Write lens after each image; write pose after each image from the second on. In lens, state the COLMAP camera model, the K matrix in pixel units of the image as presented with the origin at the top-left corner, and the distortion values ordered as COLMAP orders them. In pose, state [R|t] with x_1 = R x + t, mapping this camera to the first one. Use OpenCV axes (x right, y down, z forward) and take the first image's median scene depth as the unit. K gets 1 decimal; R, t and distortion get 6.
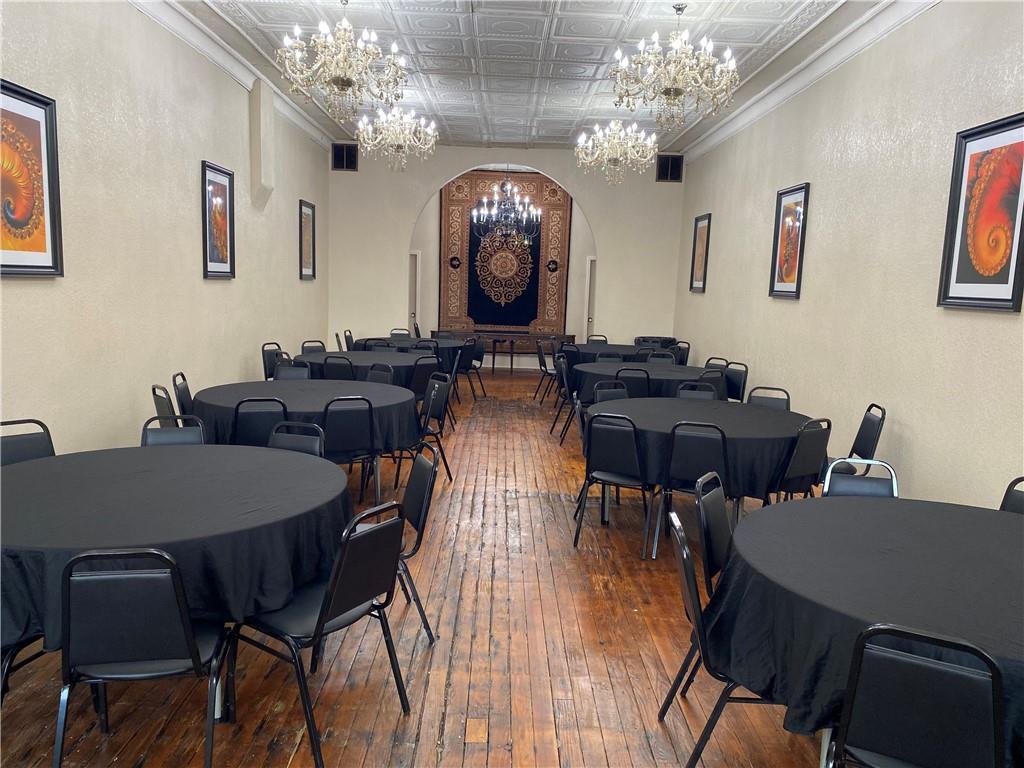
lens RADIAL K [[778.7, 0, 508.8], [0, 778.7, 384.4], [0, 0, 1]] dist [0.047564, -0.040497]
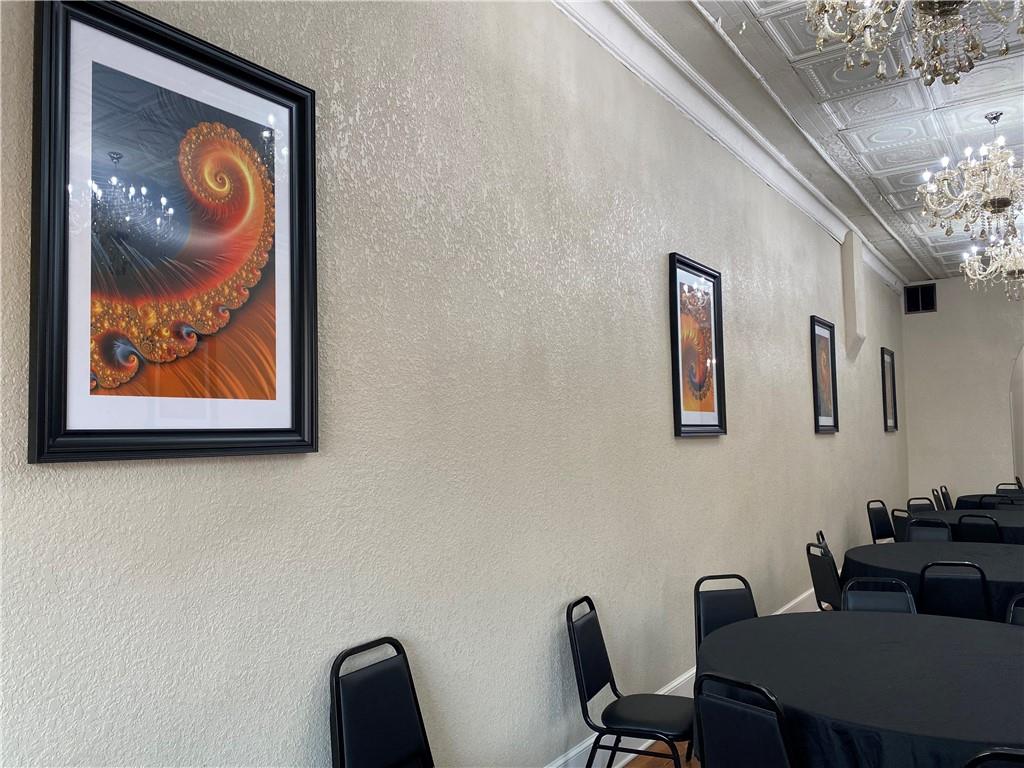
lens RADIAL K [[778.7, 0, 516.4], [0, 778.7, 392.1], [0, 0, 1]] dist [0.047564, -0.040497]
pose [[0.822680, -0.085255, -0.562076, -0.146714], [-0.025504, 0.982162, -0.186301, 0.005323], [0.567933, 0.167601, 0.805830, 0.001403]]
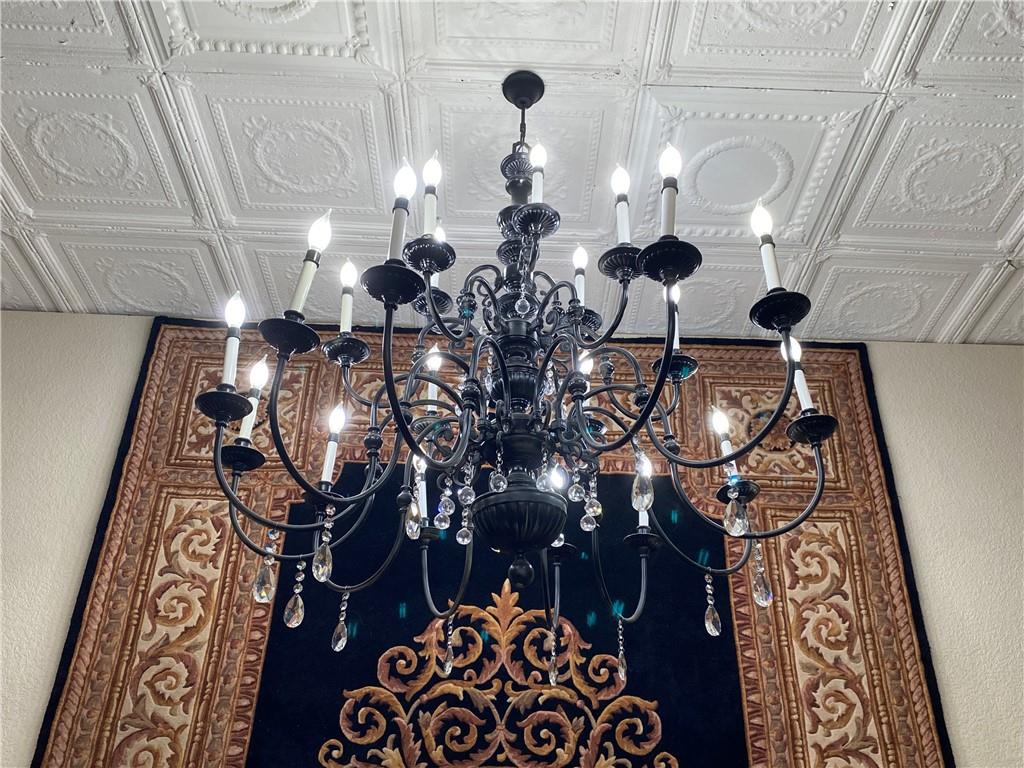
lens RADIAL K [[978.6, 0, 517.8], [0, 978.6, 380.0], [0, 0, 1]] dist [-0.018670, 0.000000]
pose [[0.999693, 0.000197, 0.024793, -0.011604], [0.015915, 0.761659, -0.647782, -0.198150], [-0.019012, 0.647978, 0.761422, 1.465960]]
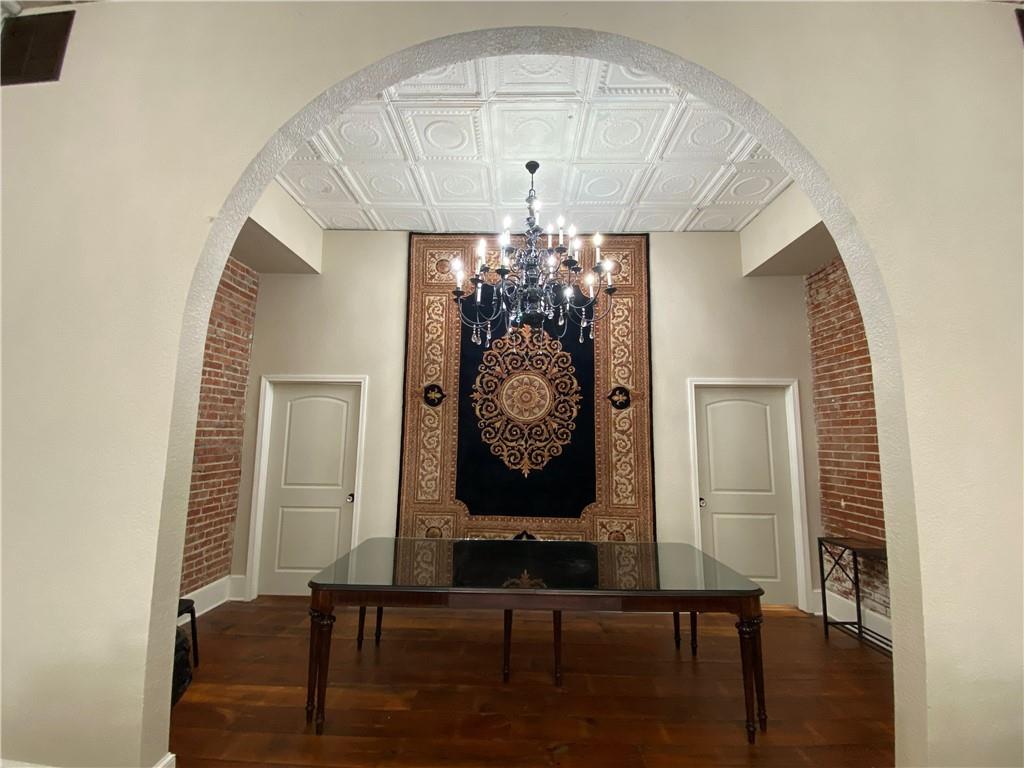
lens RADIAL K [[420.3, 0, 506.7], [0, 420.3, 391.9], [0, 0, 1]] dist [0.005090, -0.010864]
pose [[0.999323, -0.022000, -0.029481, -0.019754], [0.014098, 0.969307, -0.245449, -0.157477], [0.033976, 0.244867, 0.968961, 1.299622]]
